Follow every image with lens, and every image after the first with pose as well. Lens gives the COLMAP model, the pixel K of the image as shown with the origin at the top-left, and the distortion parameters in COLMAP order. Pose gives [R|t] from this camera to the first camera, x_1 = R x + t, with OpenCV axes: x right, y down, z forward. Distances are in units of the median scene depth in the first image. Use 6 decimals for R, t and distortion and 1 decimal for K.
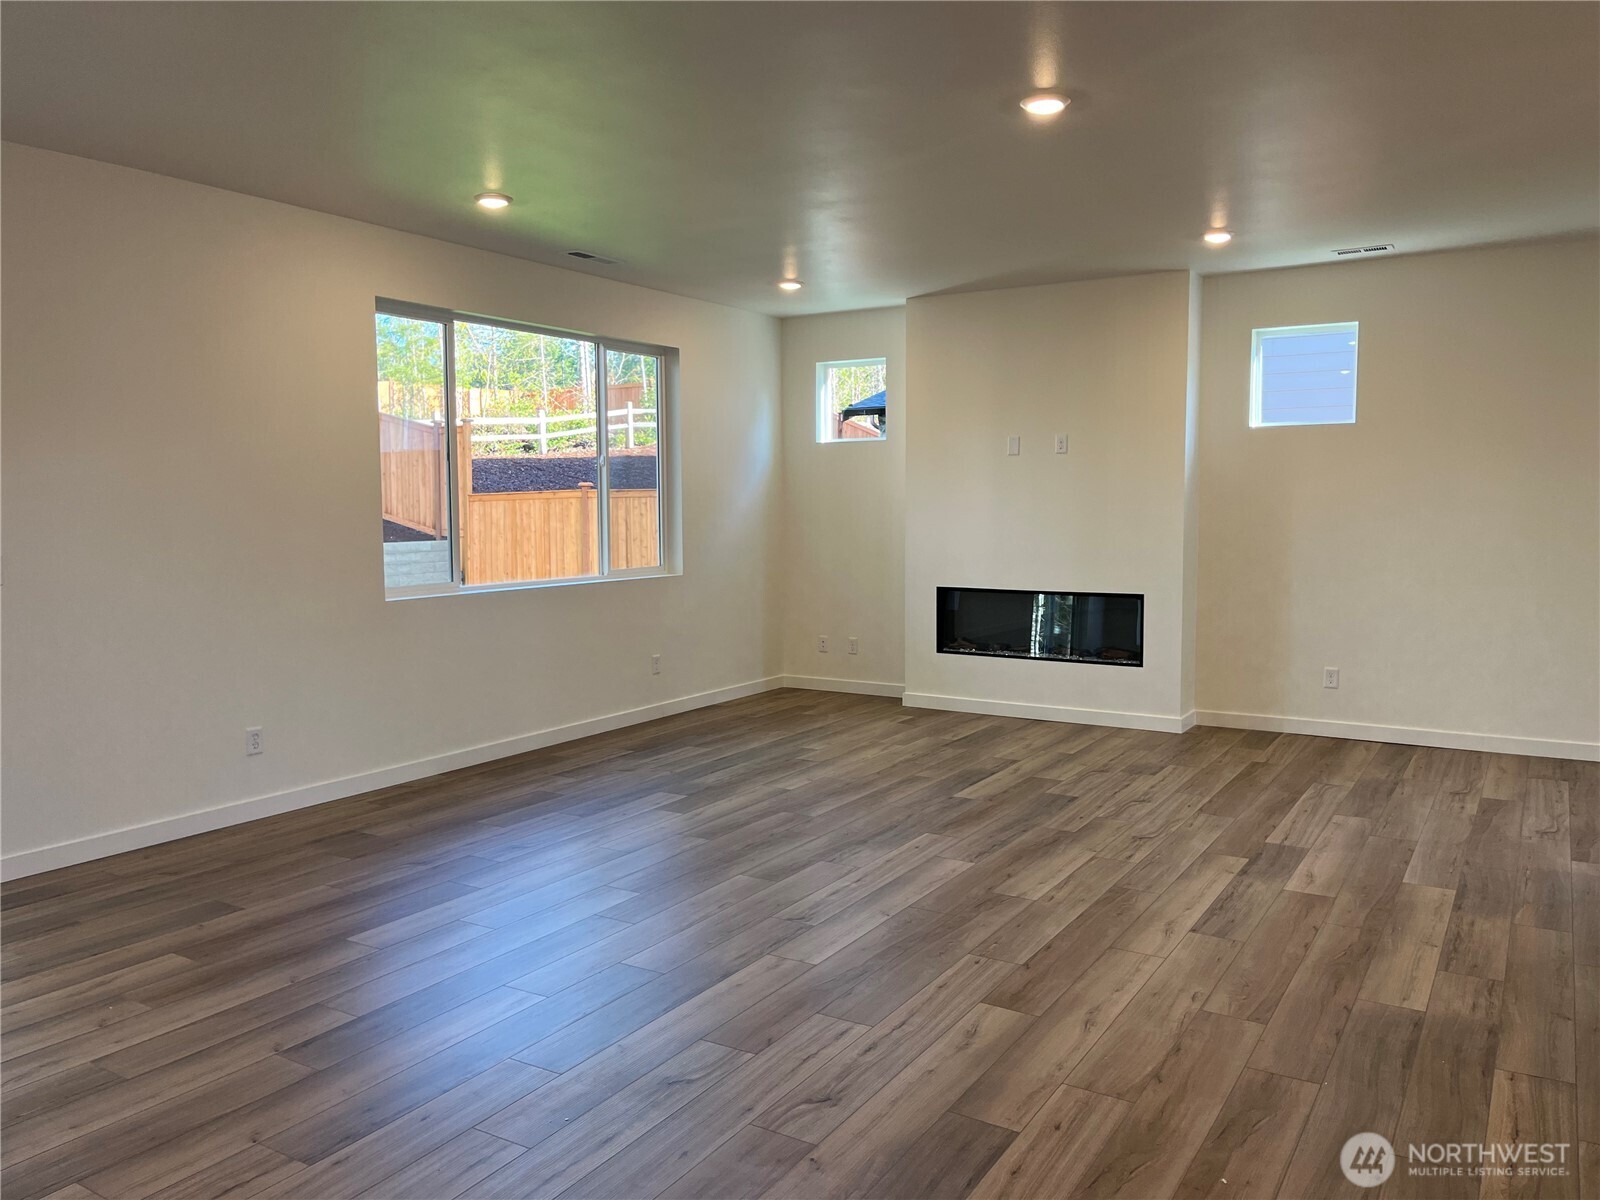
lens RADIAL K [[1211.2, 0, 800.0], [0, 1211.2, 600.0], [0, 0, 1]] dist [0.084046, -0.132954]
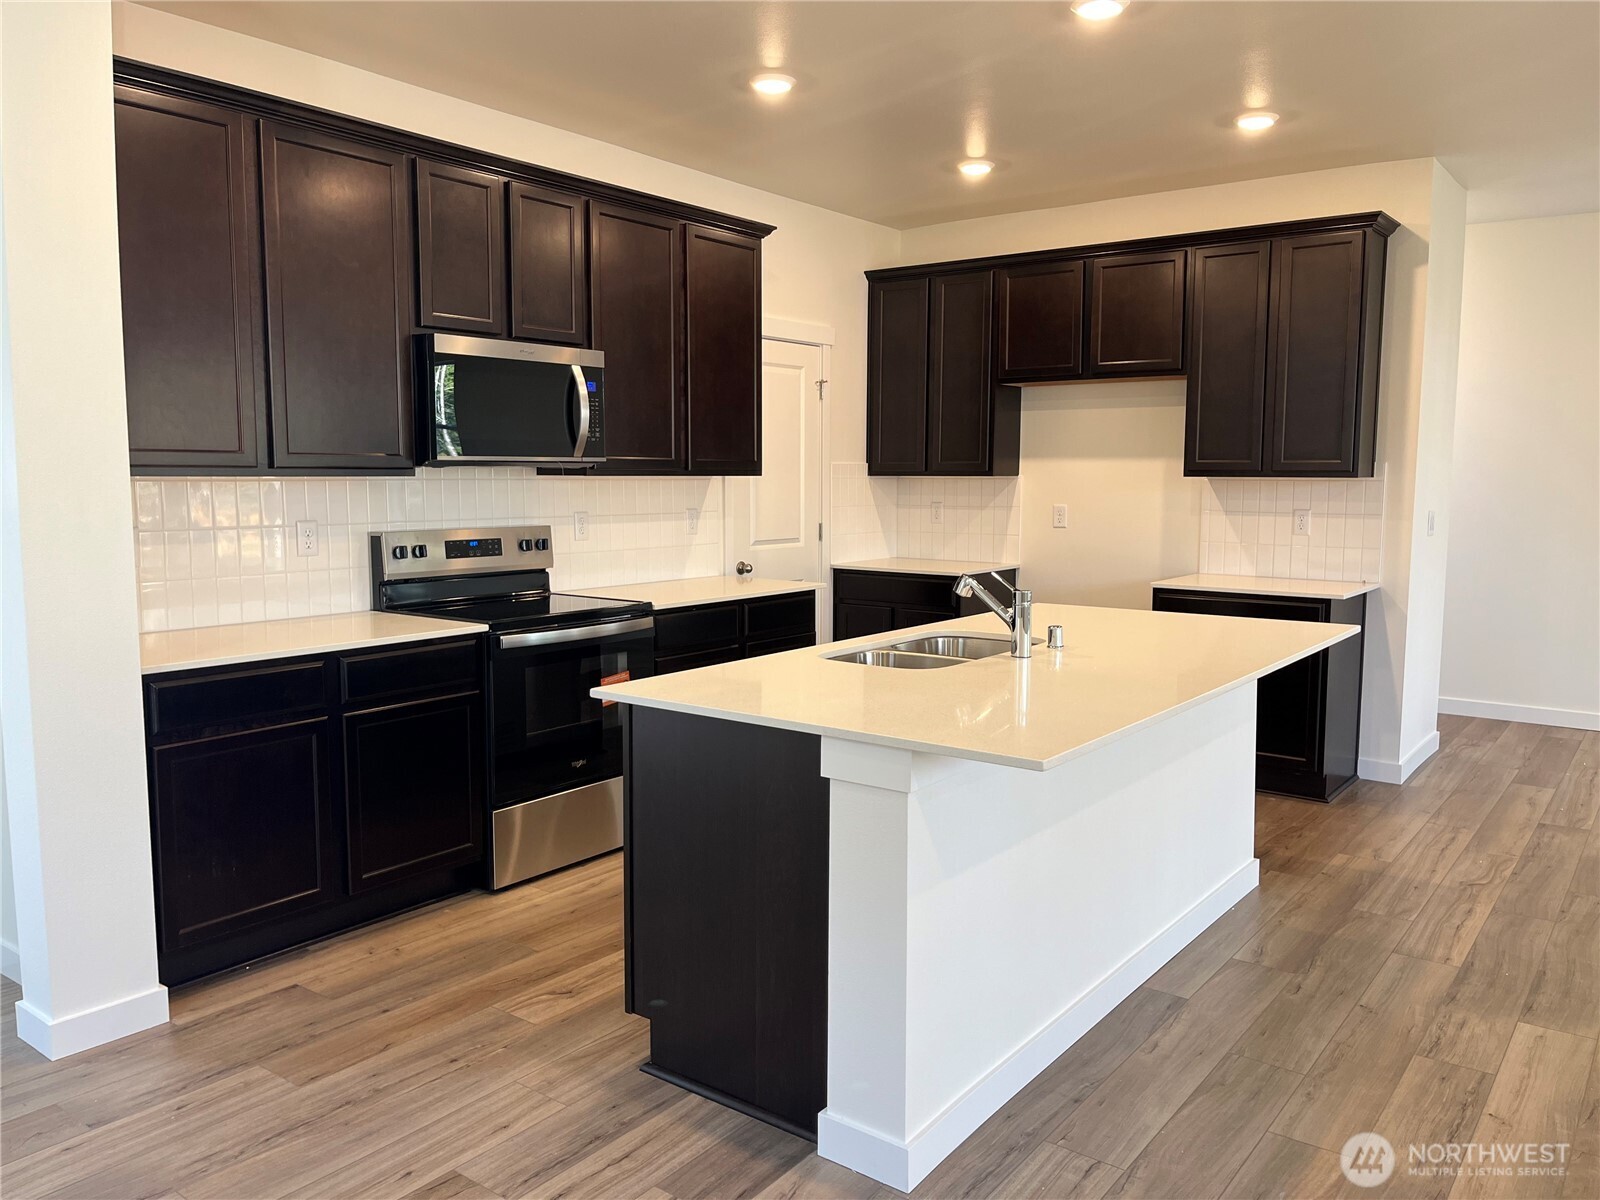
lens RADIAL K [[1211.2, 0, 800.0], [0, 1211.2, 600.0], [0, 0, 1]] dist [0.084046, -0.132954]
pose [[-0.995518, -0.011516, 0.093870, 0.696738], [0.006569, 0.981741, 0.190107, -0.112353], [-0.094345, 0.189872, -0.977265, 1.364797]]
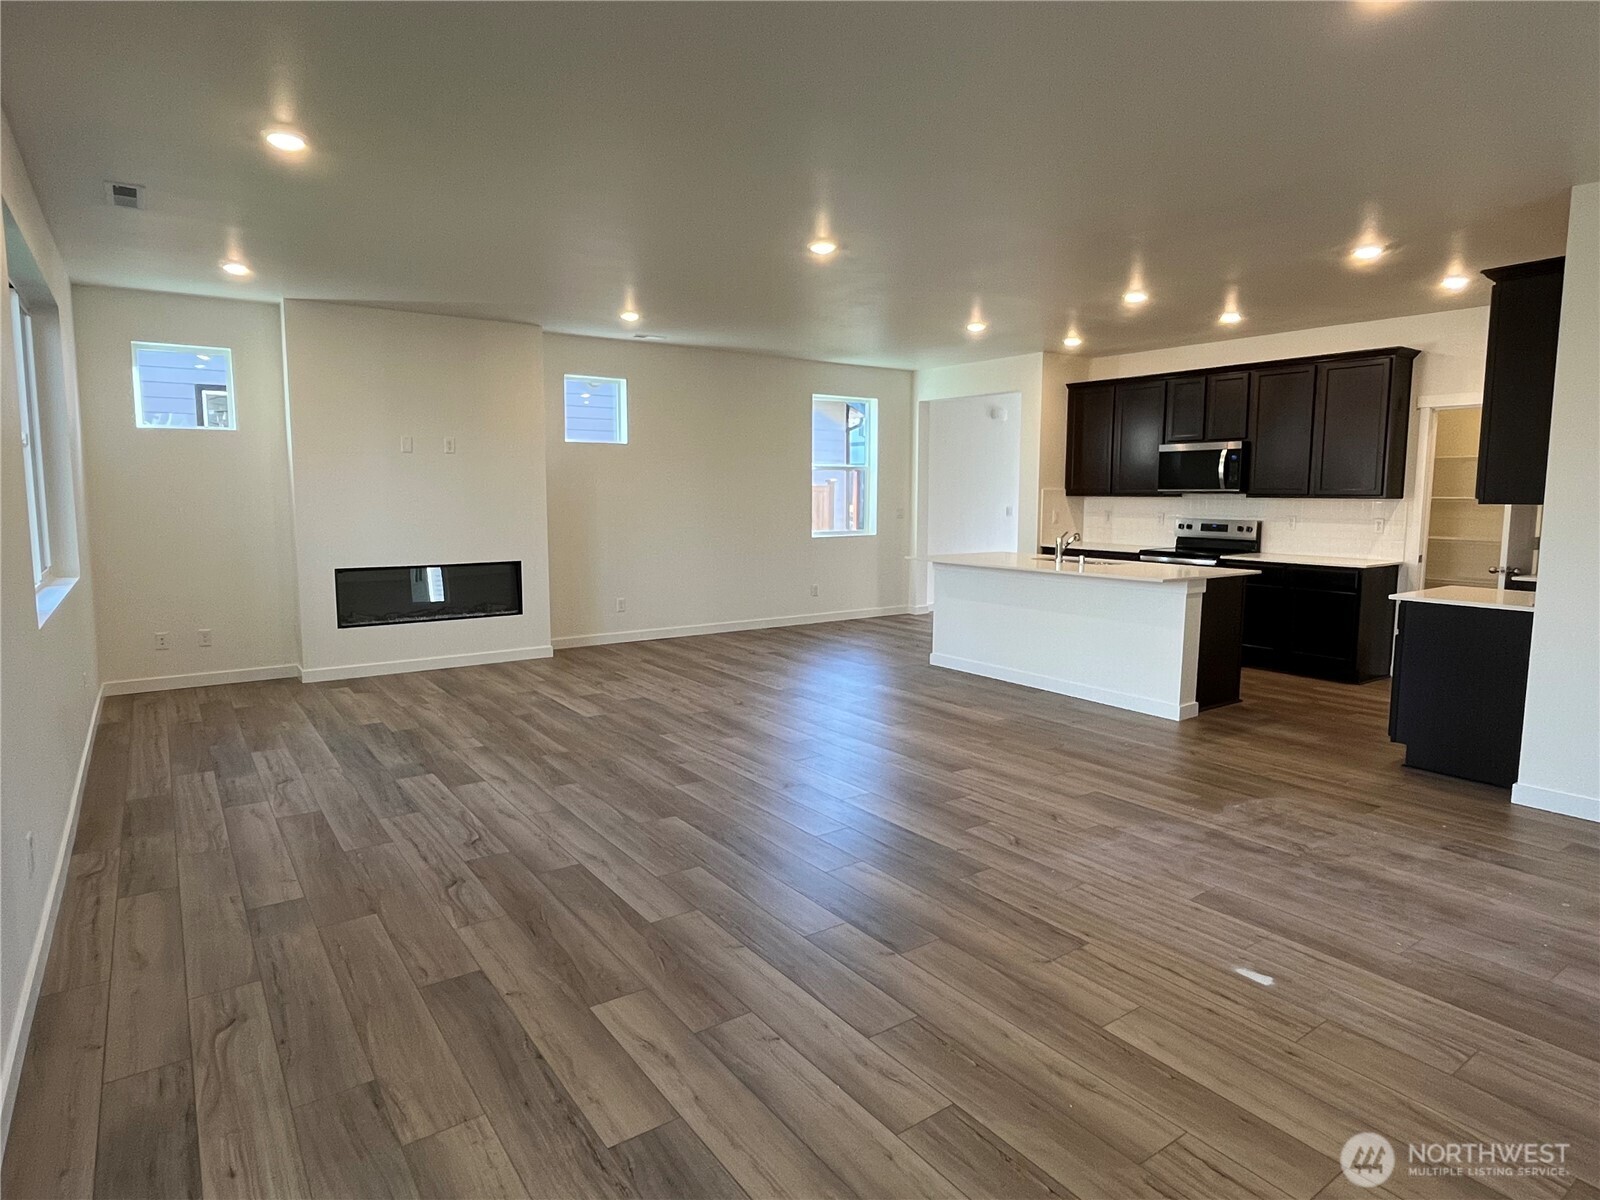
lens RADIAL K [[913.1, 0, 800.0], [0, 913.1, 600.0], [0, 0, 1]] dist [-0.000308, -0.000951]
pose [[0.391087, -0.105763, 0.914257, -0.830685], [0.073243, 0.993801, 0.083634, -0.036977], [-0.917435, 0.034254, 0.396409, 0.484771]]
